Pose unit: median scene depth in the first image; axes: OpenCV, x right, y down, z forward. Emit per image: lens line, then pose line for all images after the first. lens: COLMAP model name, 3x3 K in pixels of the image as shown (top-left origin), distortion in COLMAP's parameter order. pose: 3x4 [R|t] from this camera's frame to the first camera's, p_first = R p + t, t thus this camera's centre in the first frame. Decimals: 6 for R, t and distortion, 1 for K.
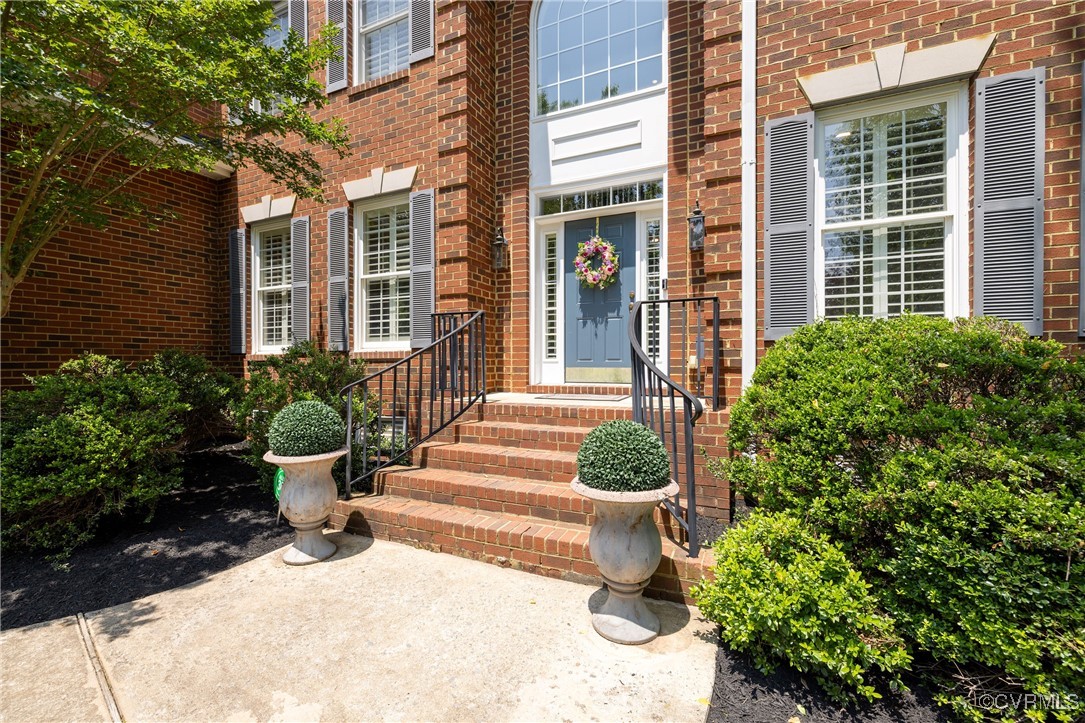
lens RADIAL K [[457.5, 0, 548.2], [0, 457.5, 364.4], [0, 0, 1]] dist [-0.002320, -0.000135]
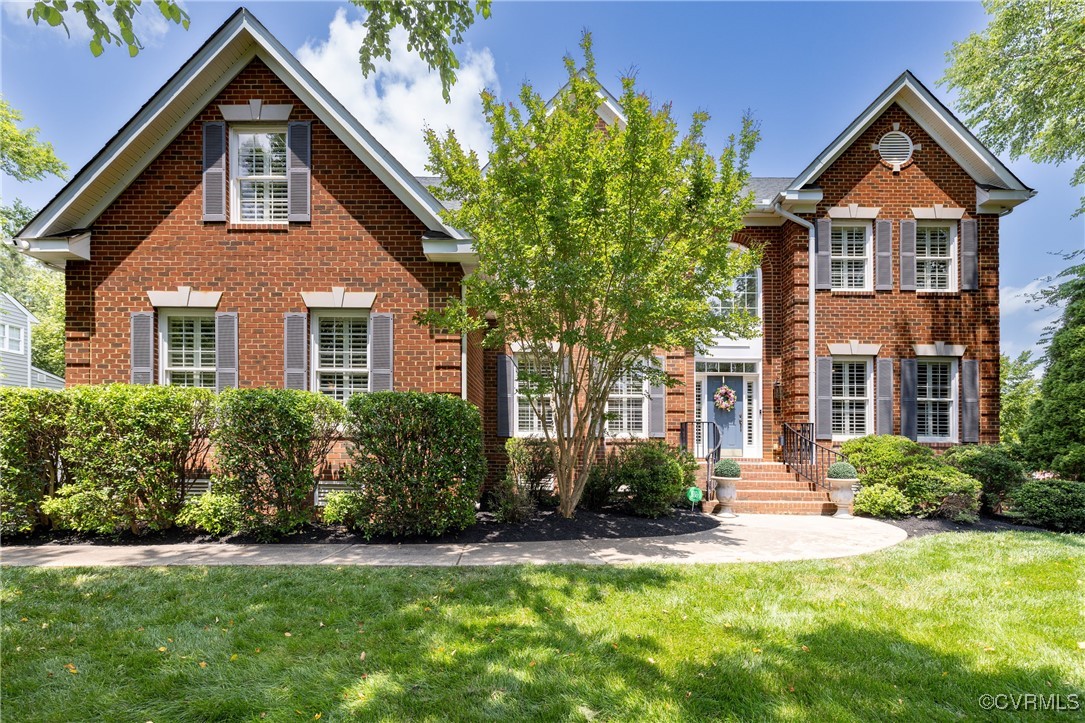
lens RADIAL K [[457.5, 0, 554.1], [0, 457.5, 432.0], [0, 0, 1]] dist [-0.002320, -0.000135]
pose [[0.902972, 0.020786, 0.429196, -1.897111], [-0.011534, 0.999642, -0.024147, -0.011991], [-0.429545, 0.016854, 0.902888, -0.688802]]
